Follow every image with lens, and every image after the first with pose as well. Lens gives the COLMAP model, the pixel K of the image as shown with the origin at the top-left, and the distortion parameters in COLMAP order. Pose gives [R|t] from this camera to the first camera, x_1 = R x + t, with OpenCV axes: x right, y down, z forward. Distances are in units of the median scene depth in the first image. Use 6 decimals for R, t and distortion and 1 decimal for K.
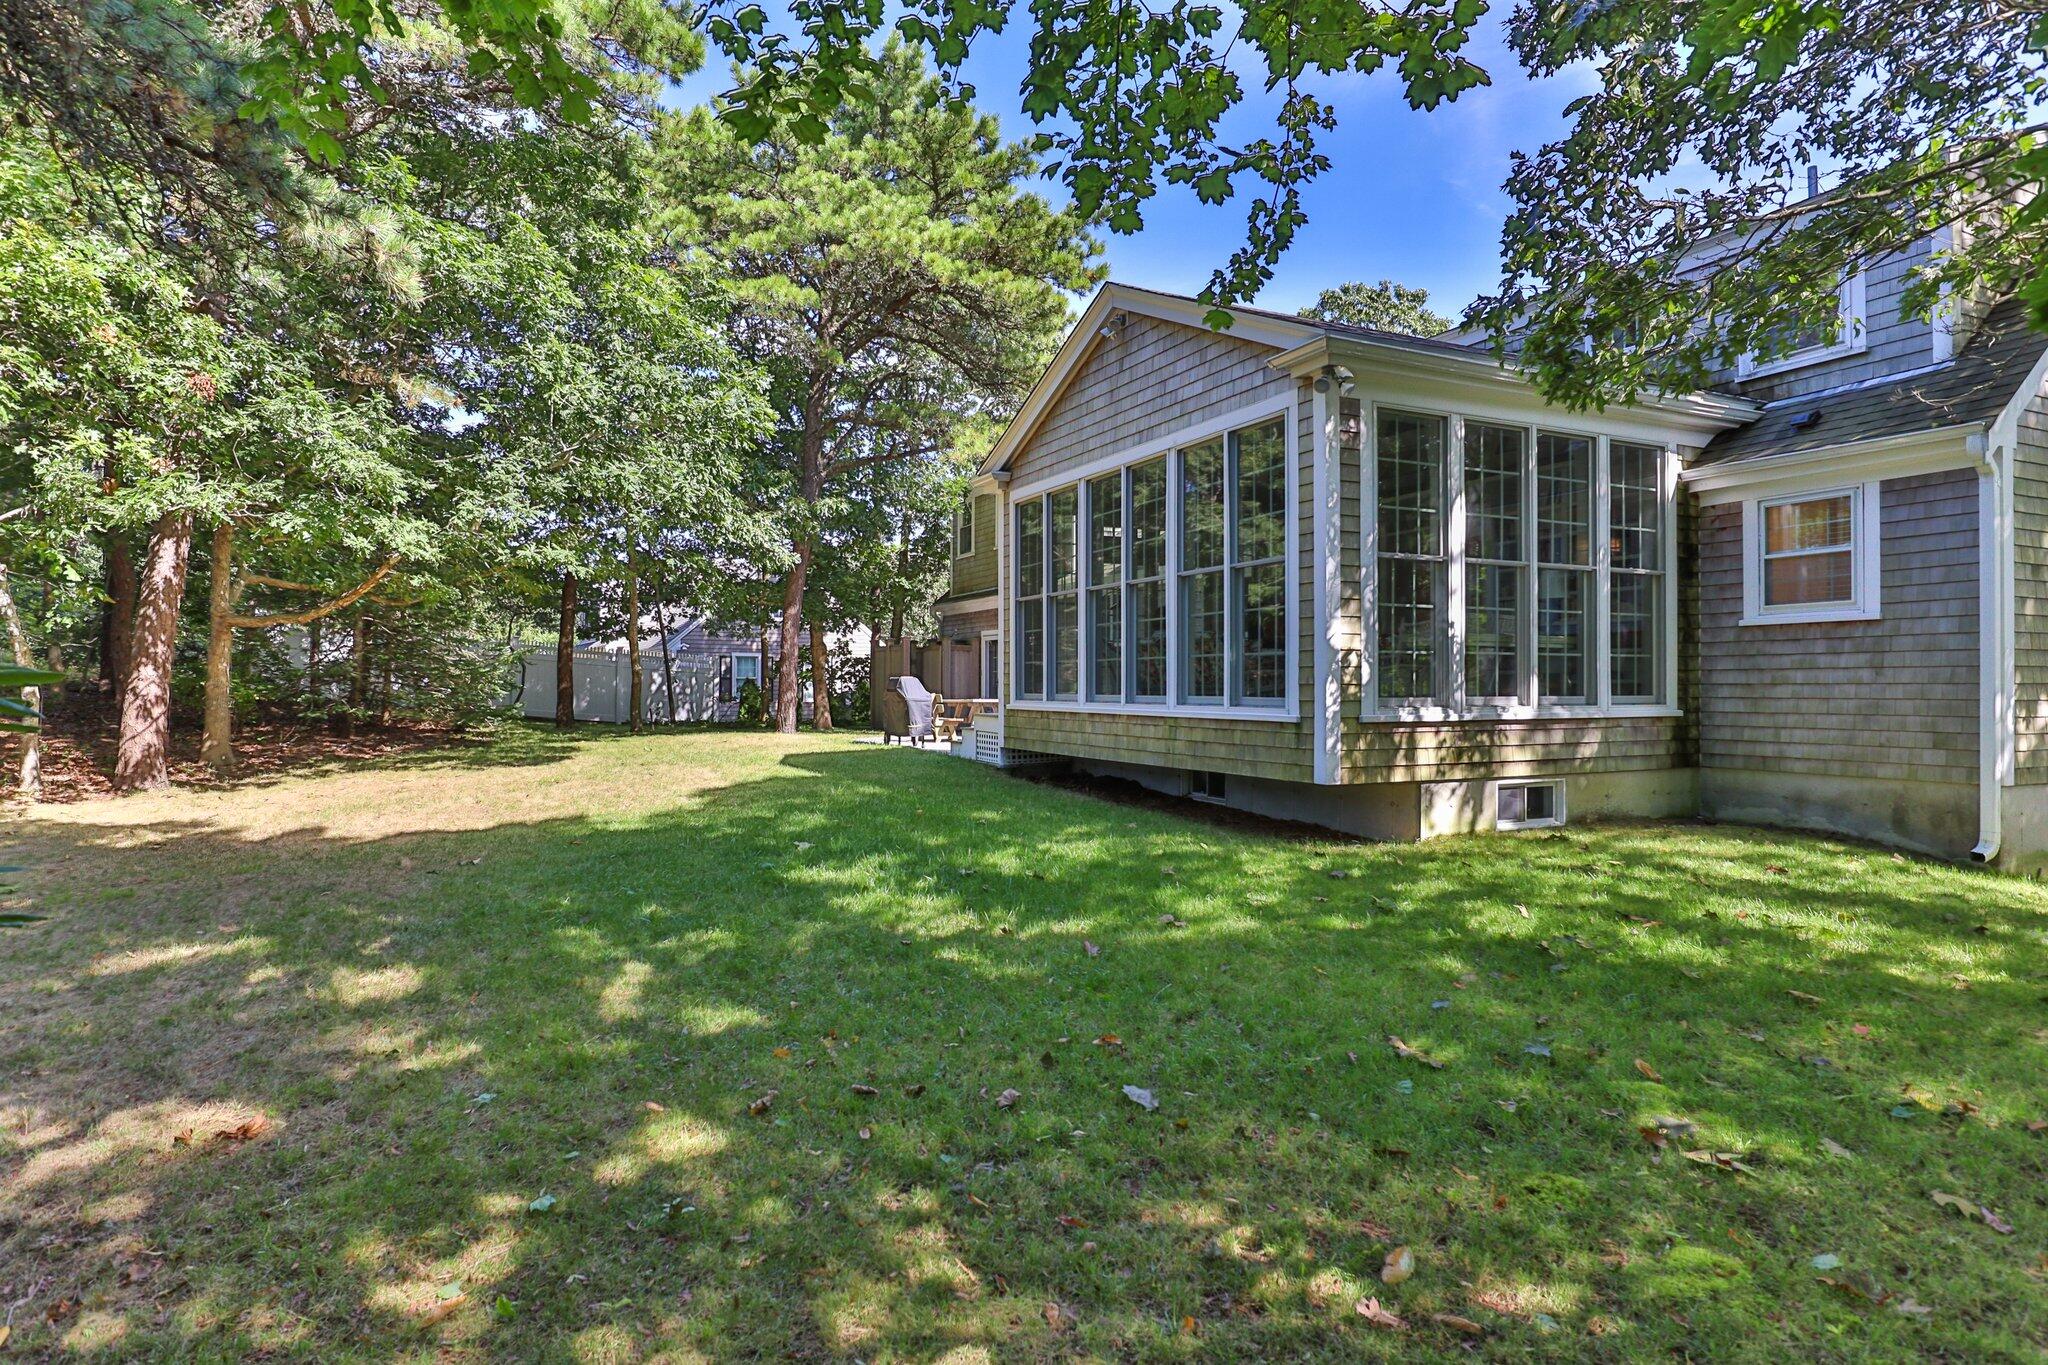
lens RADIAL K [[1128.8, 0, 1024.0], [0, 1128.8, 682.5], [0, 0, 1]] dist [0.001609, -0.000045]
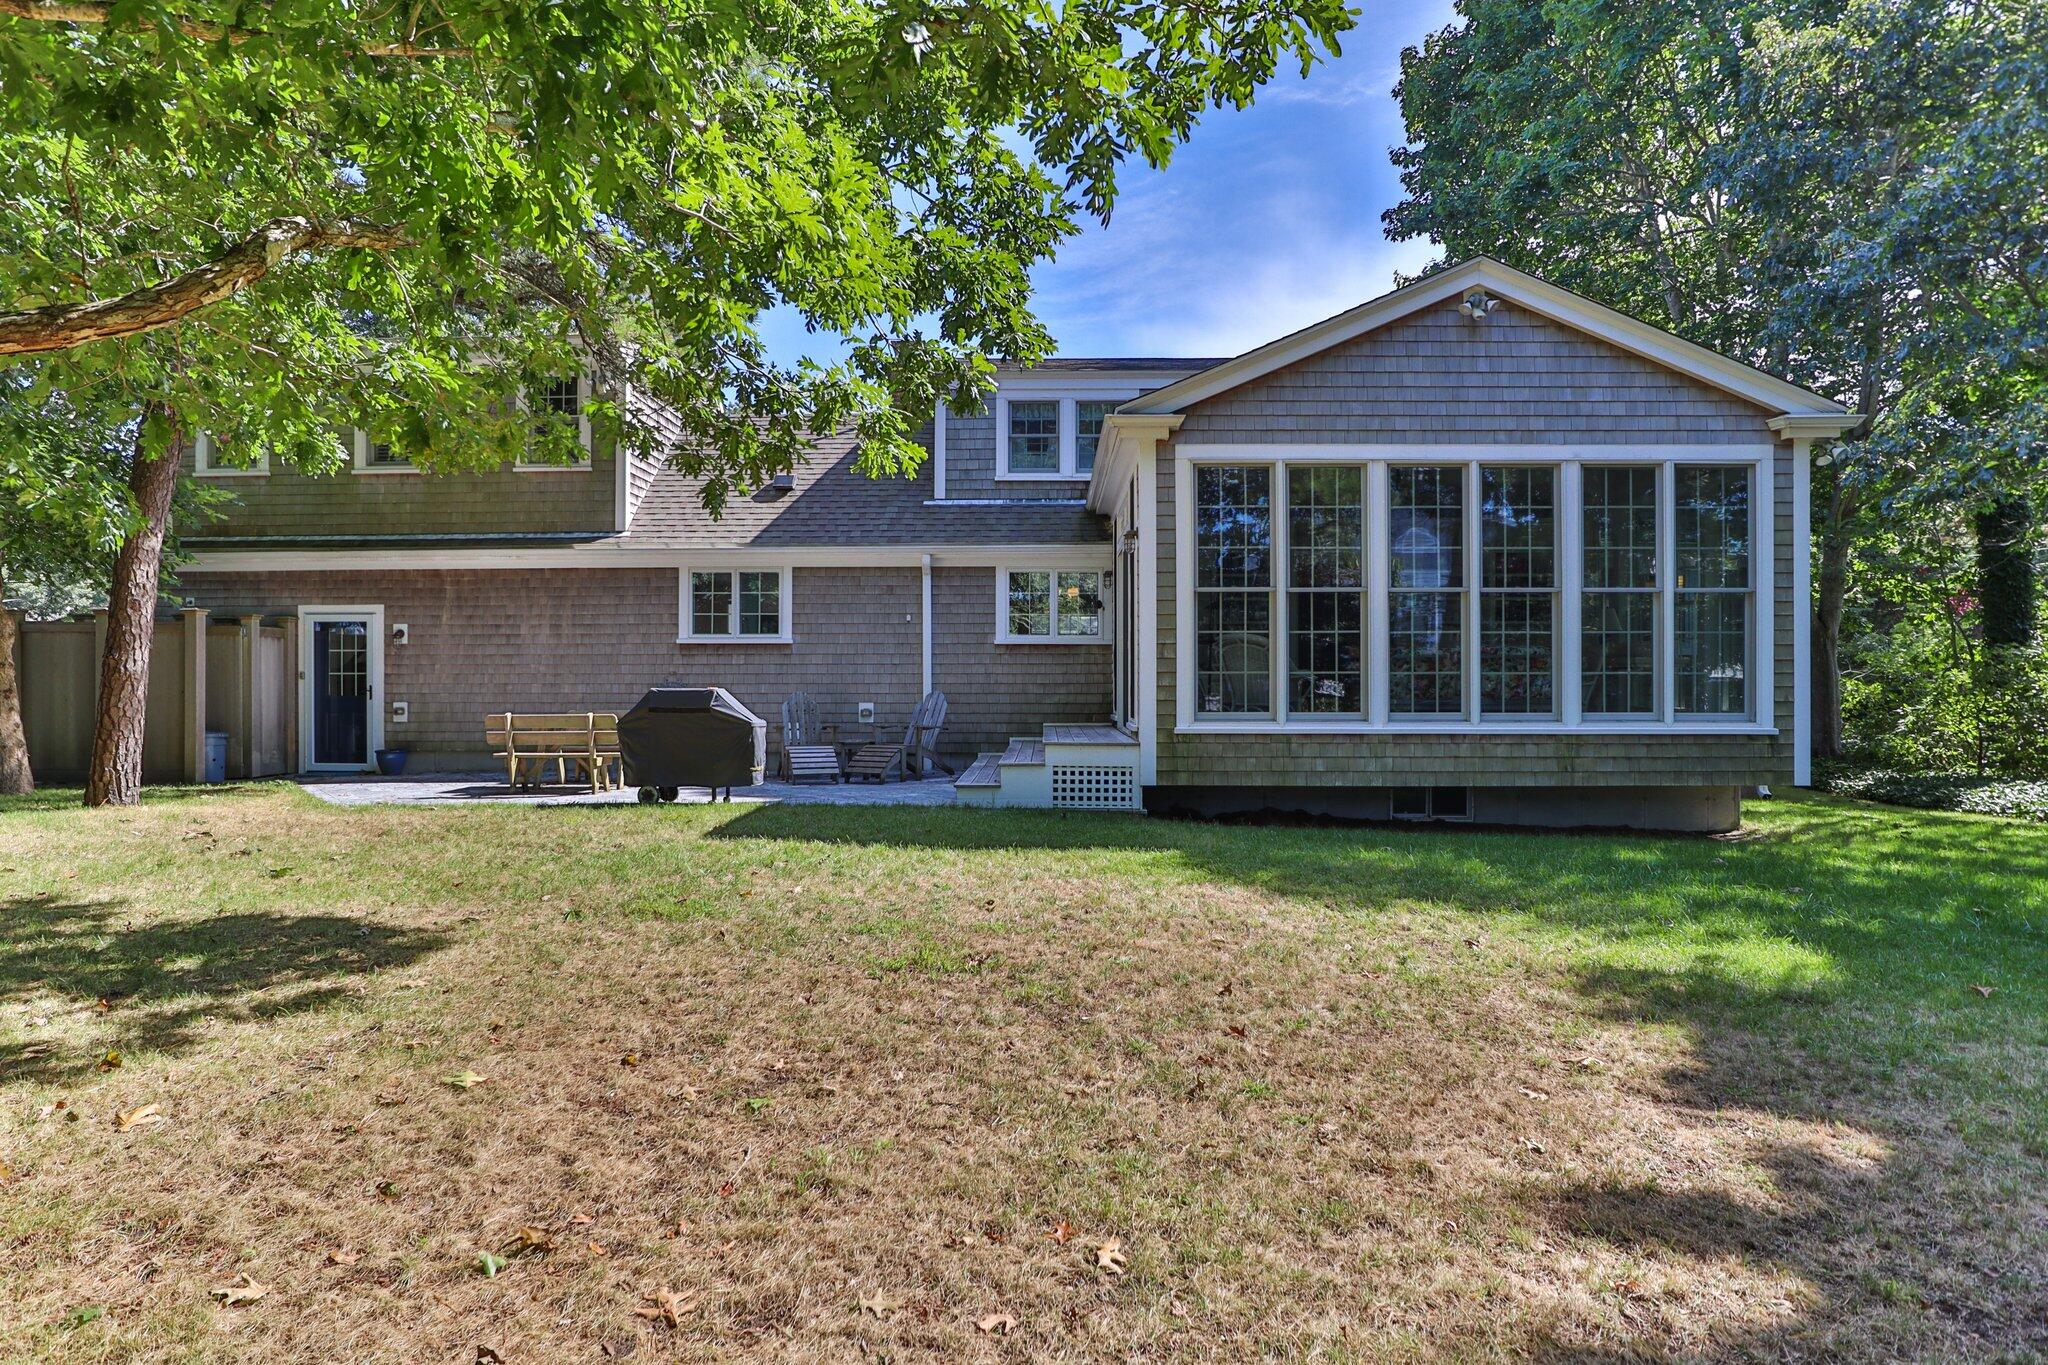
lens RADIAL K [[1128.8, 0, 1024.0], [0, 1128.8, 682.5], [0, 0, 1]] dist [0.001609, -0.000045]
pose [[0.466978, 0.026835, 0.883861, -0.775769], [-0.009969, 0.999636, -0.025083, 0.010501], [-0.884213, 0.002902, 0.467076, 0.791196]]
